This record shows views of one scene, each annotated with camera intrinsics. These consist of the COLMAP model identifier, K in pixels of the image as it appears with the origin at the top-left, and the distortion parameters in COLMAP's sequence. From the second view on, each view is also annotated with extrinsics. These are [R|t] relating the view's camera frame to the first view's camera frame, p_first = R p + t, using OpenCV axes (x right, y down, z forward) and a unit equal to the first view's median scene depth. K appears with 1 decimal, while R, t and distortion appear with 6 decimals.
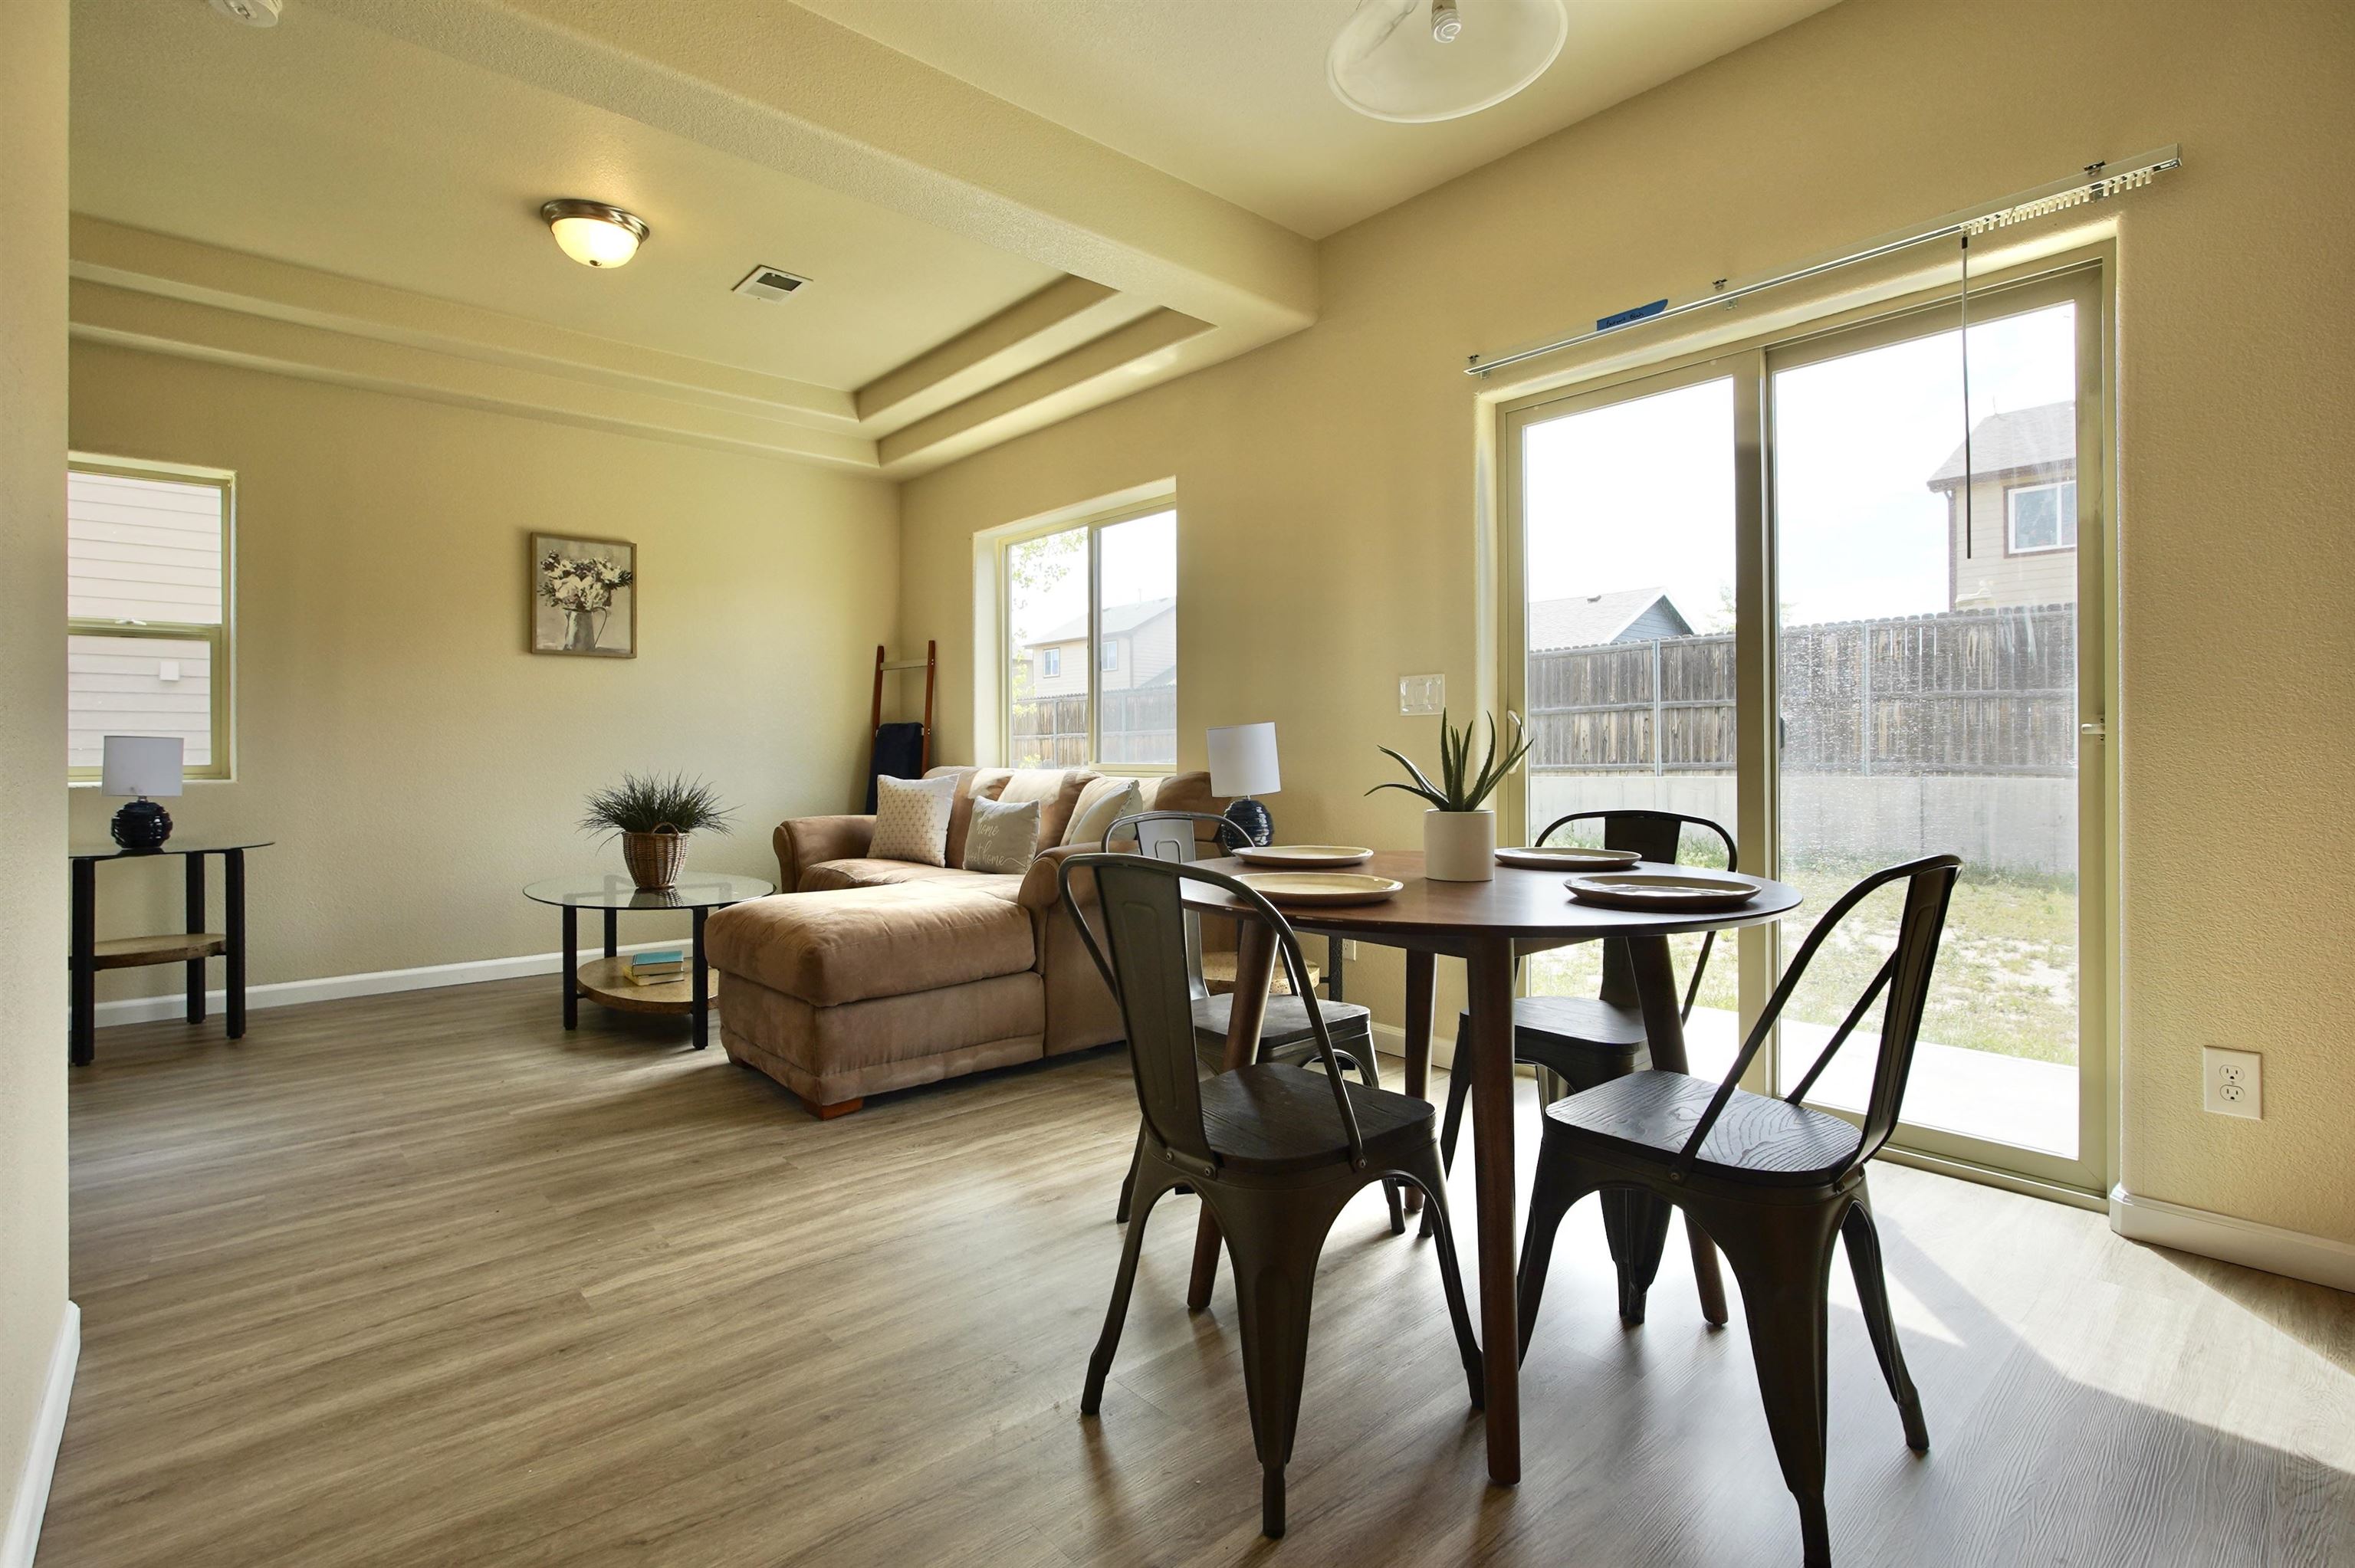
lens RADIAL K [[1108.3, 0, 1177.6], [0, 1108.3, 751.1], [0, 0, 1]] dist [-0.030167, 0.013750]
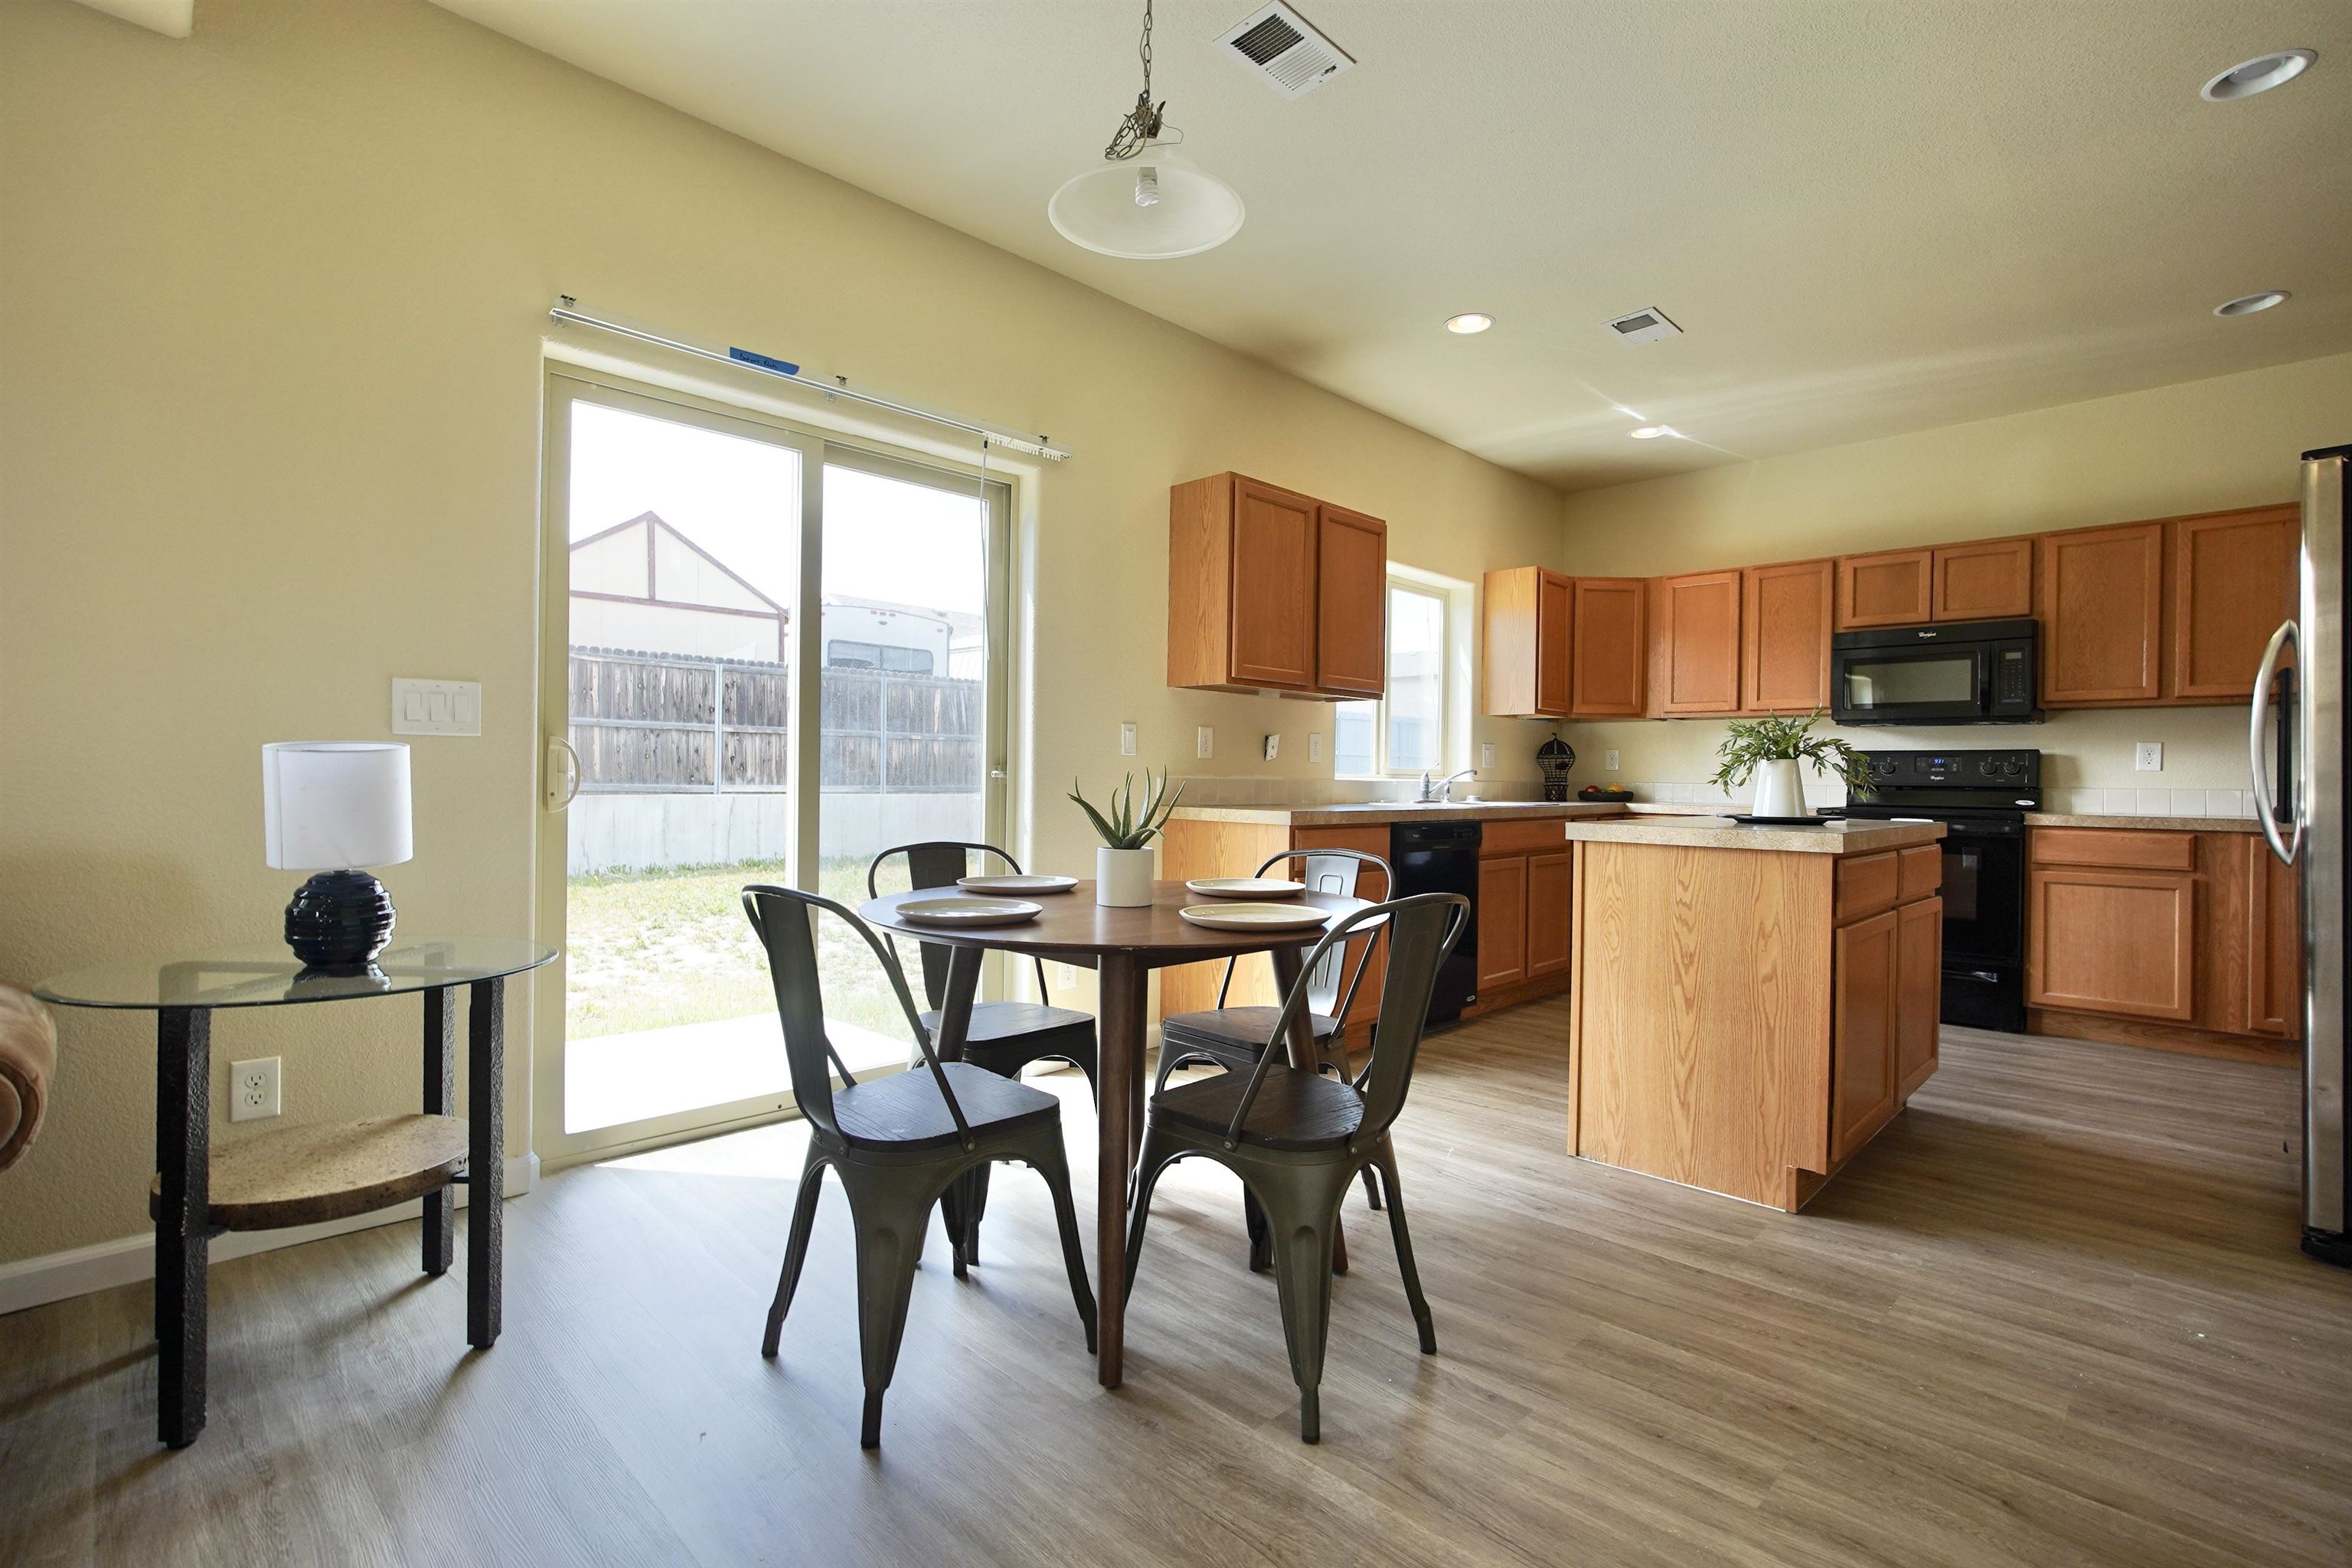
lens RADIAL K [[1095.8, 0, 1178.7], [0, 1095.8, 779.1], [0, 0, 1]] dist [-0.004309, -0.000259]
pose [[-0.073706, 0.001494, 0.997279, -0.373151], [-0.011265, 0.999934, -0.002331, -0.007095], [-0.997216, -0.011406, -0.073684, 0.410195]]
